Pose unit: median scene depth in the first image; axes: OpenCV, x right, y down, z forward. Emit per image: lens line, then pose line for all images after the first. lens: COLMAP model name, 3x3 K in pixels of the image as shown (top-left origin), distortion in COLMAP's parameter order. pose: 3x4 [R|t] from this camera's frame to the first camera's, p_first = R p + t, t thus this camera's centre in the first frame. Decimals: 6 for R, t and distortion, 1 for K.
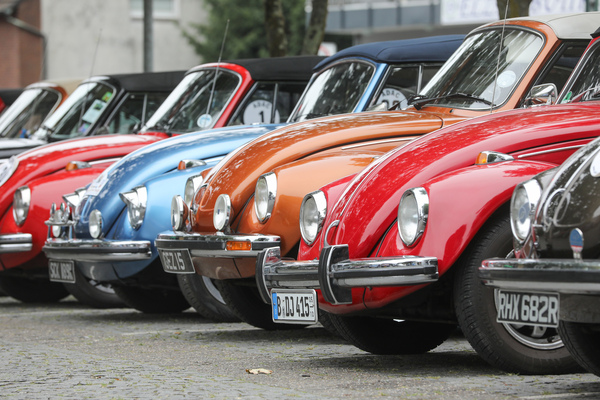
lens RADIAL K [[3484.2, 0, 301.0], [0, 3484.2, 199.9], [0, 0, 1]] dist [1.940882, 0.000000]
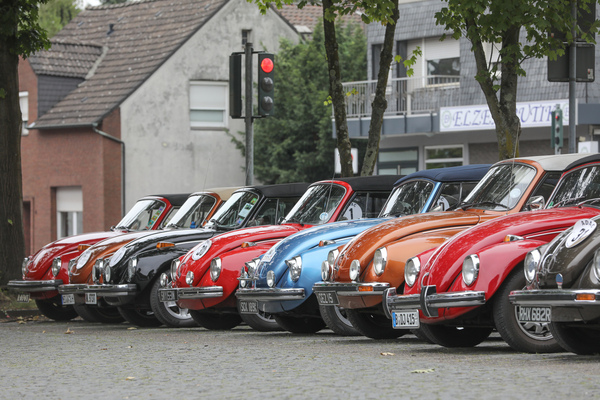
lens RADIAL K [[2908.5, 0, 299.4], [0, 2908.5, 200.8], [0, 0, 1]] dist [1.233154, 0.000000]
pose [[0.999946, -0.008753, -0.005628, -0.040653], [0.008612, 0.999660, -0.024604, 0.004383], [0.005841, 0.024554, 0.999681, -0.457055]]
